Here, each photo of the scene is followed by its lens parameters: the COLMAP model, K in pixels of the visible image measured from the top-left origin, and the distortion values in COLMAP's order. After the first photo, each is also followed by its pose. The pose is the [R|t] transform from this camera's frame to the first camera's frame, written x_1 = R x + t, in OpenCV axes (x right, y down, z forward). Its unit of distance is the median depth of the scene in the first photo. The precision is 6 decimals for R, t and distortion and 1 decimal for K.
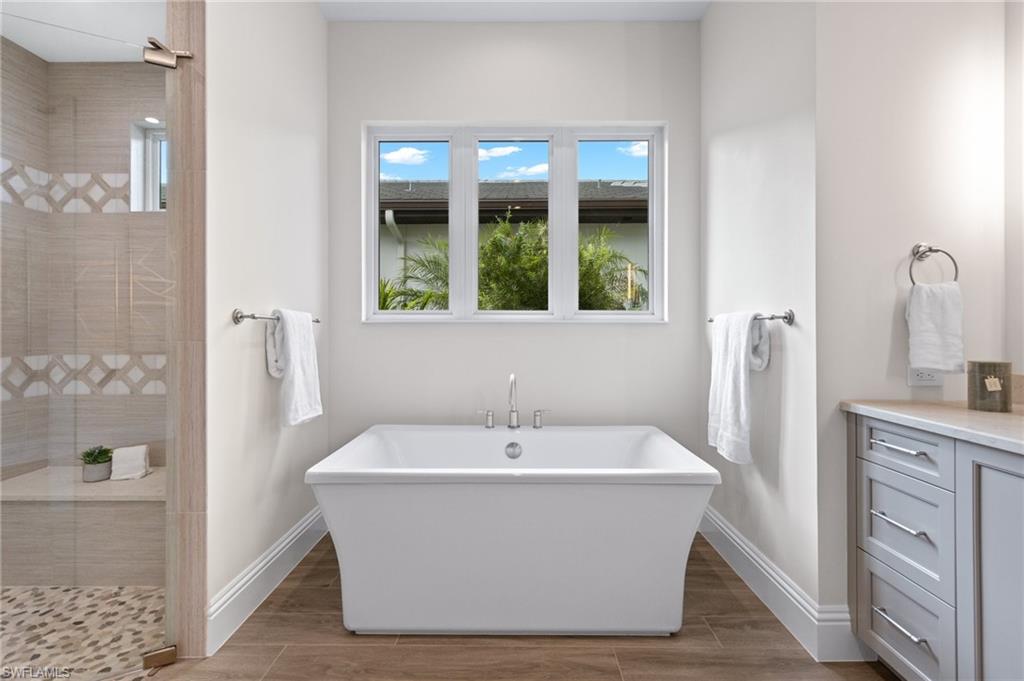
lens RADIAL K [[486.0, 0, 510.6], [0, 486.0, 327.6], [0, 0, 1]] dist [-0.000028, 0.004362]
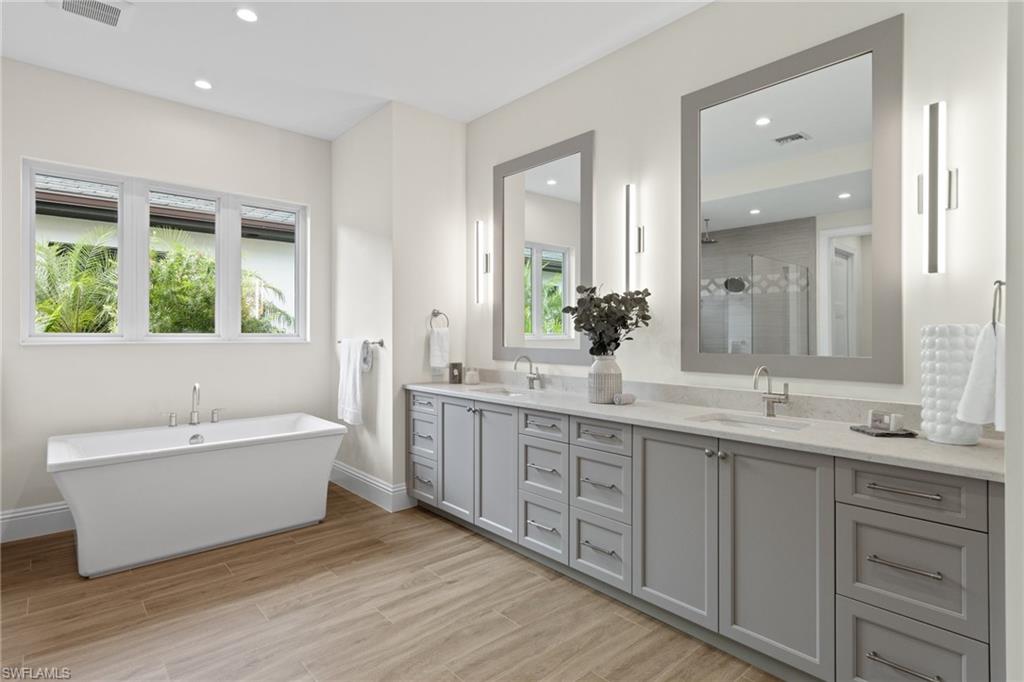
lens RADIAL K [[516.9, 0, 511.8], [0, 516.9, 332.5], [0, 0, 1]] dist [0.002664, 0.000272]
pose [[0.738793, 0.004276, 0.673919, -0.374214], [-0.003625, 0.999991, -0.002371, -0.052827], [-0.673923, -0.000691, 0.738801, -0.759828]]
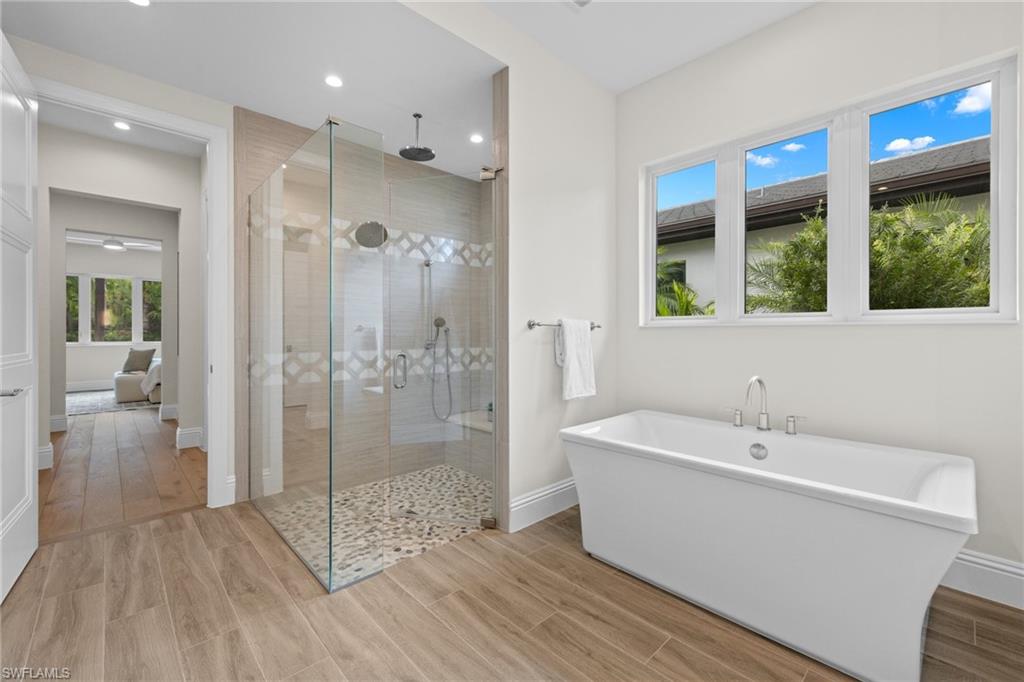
lens RADIAL K [[426.8, 0, 516.7], [0, 426.8, 330.7], [0, 0, 1]] dist [0.021275, 0.000046]
pose [[0.702783, -0.003678, -0.711395, 0.348957], [0.003984, 0.999991, -0.001234, -0.002192], [0.711393, -0.001967, 0.702792, 0.003285]]
